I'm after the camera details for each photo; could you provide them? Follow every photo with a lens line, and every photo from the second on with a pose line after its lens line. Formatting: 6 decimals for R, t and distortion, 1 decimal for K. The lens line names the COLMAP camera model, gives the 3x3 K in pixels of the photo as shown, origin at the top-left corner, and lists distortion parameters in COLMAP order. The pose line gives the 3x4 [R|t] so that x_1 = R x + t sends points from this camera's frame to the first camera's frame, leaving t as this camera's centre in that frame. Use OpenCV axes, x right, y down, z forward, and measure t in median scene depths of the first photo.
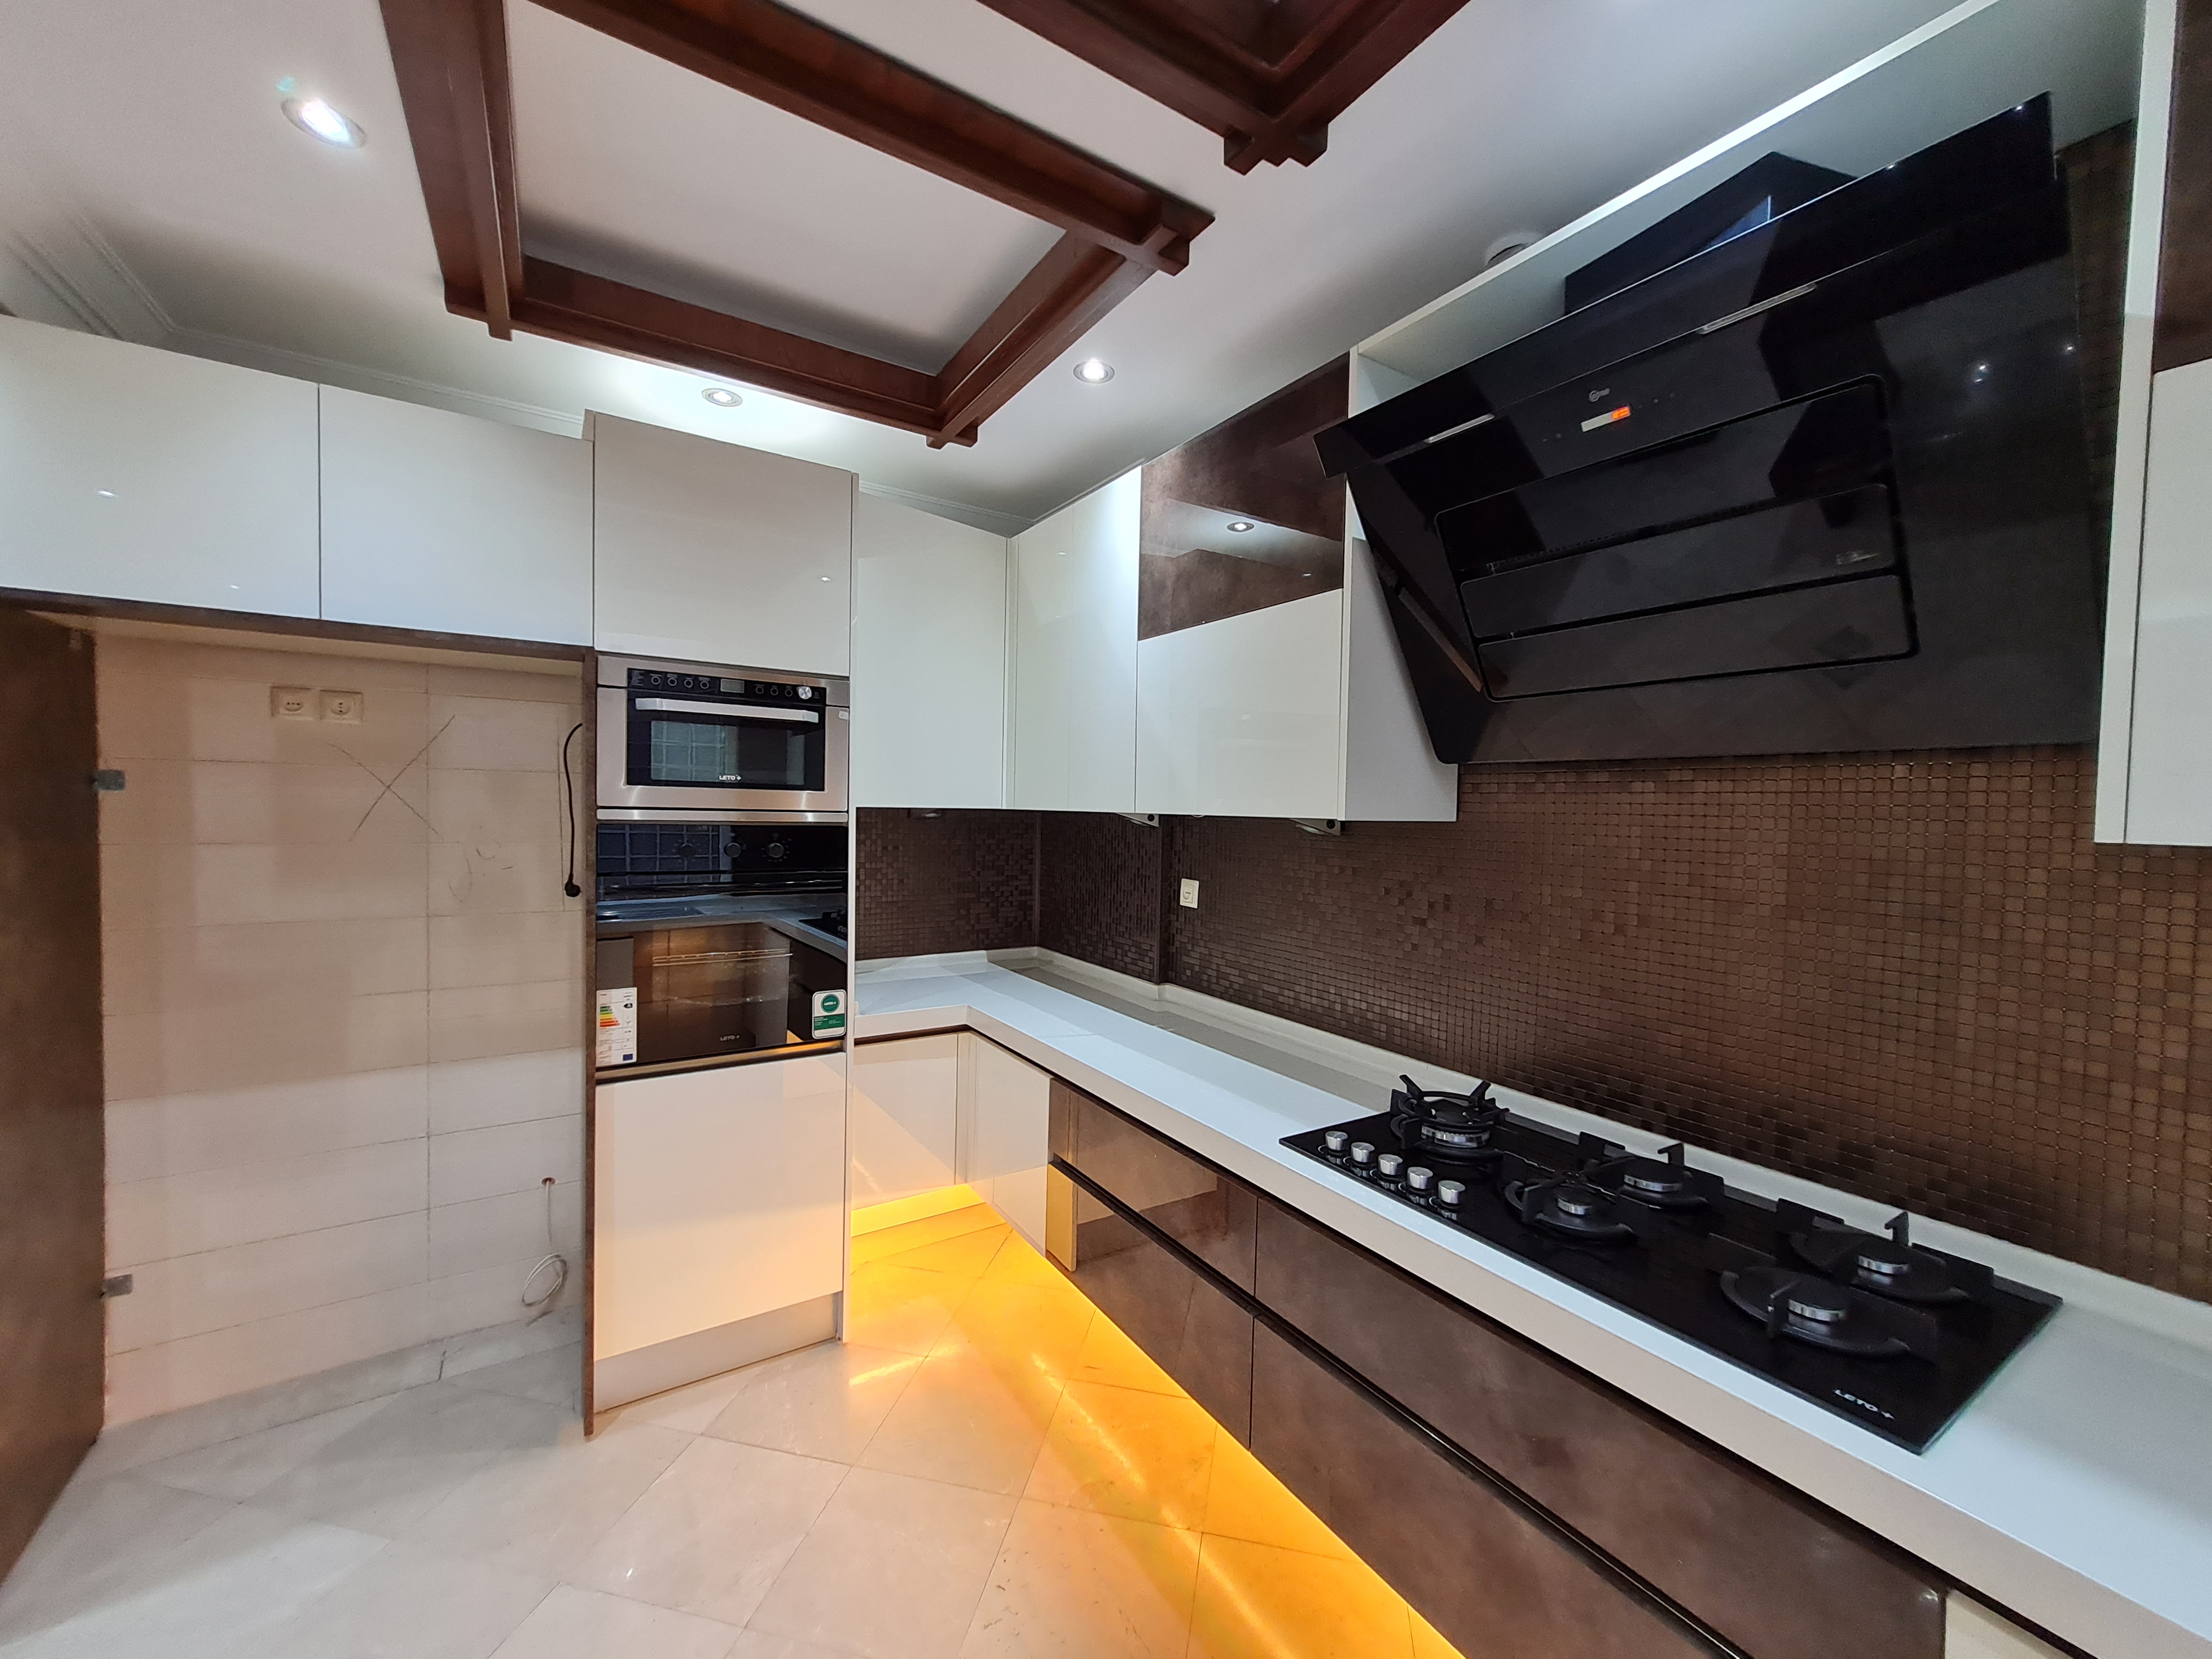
lens RADIAL K [[869.0, 0, 1101.2], [0, 869.0, 833.3], [0, 0, 1]] dist [0.001435, -0.000013]
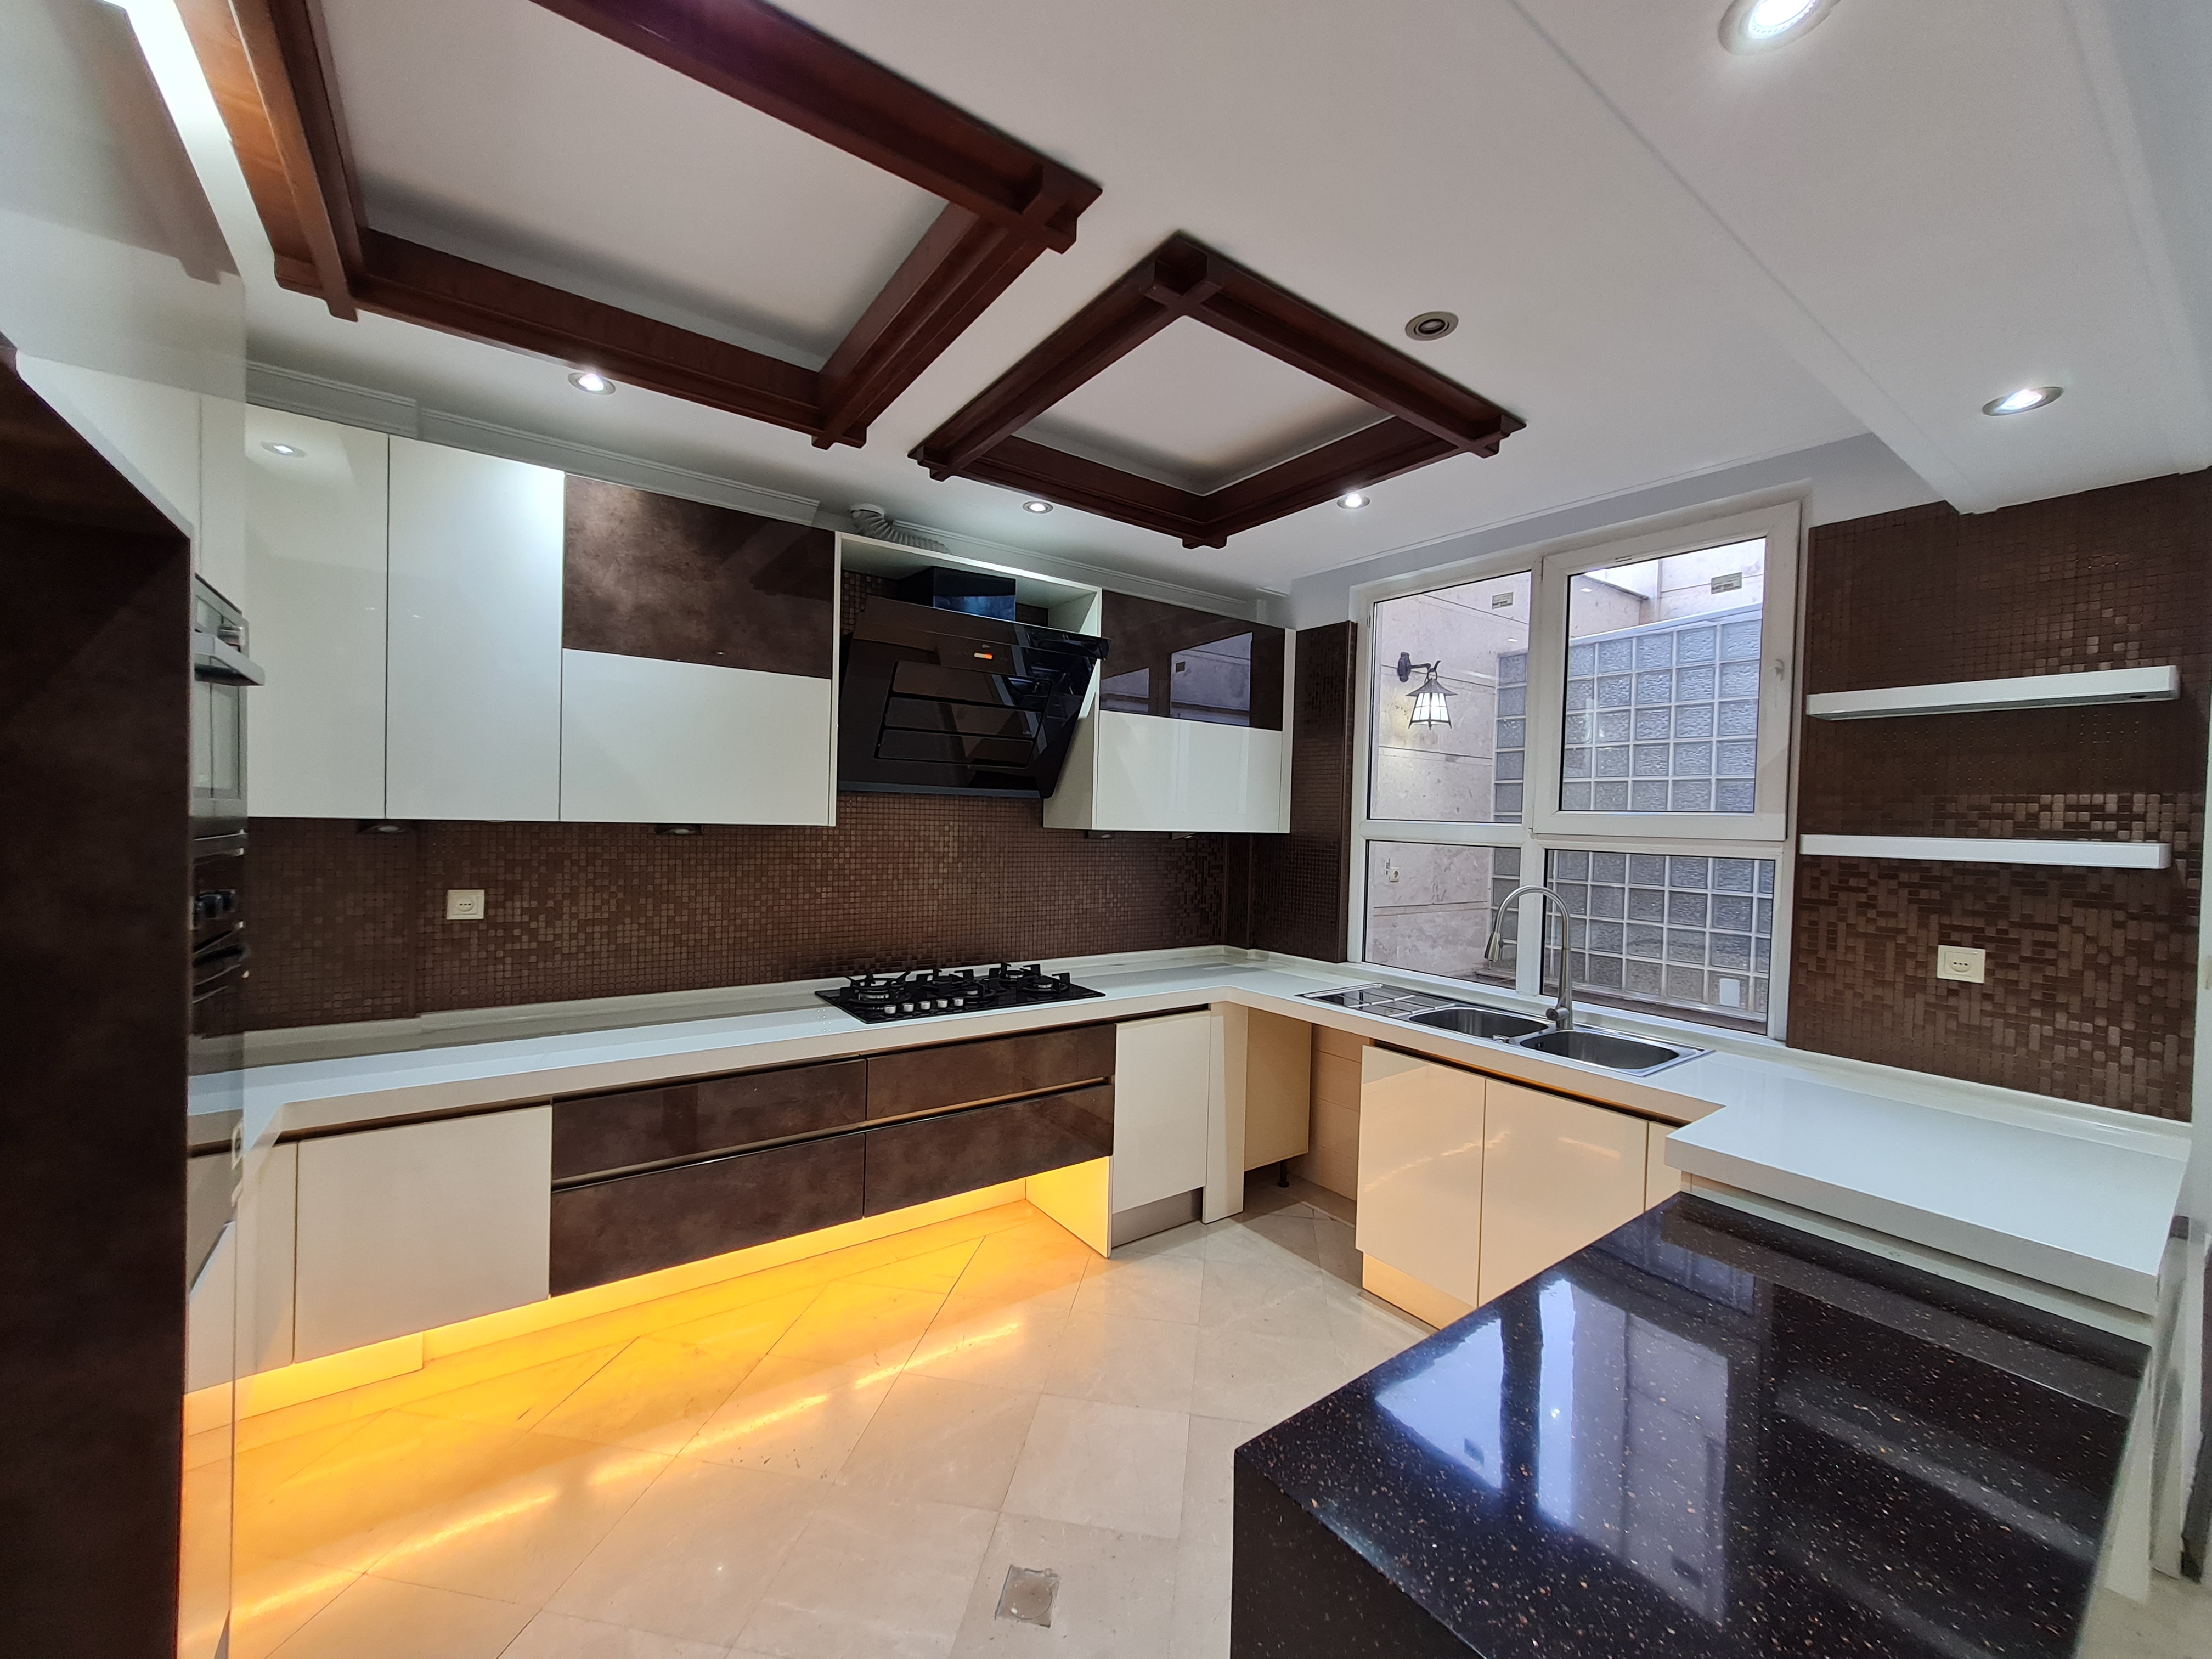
lens RADIAL K [[869.0, 0, 1105.0], [0, 869.0, 832.8], [0, 0, 1]] dist [0.001435, -0.000013]
pose [[-0.061042, -0.036426, 0.997470, -1.450258], [0.005508, 0.999306, 0.036830, -0.062849], [-0.998120, 0.007743, -0.060799, 0.646755]]
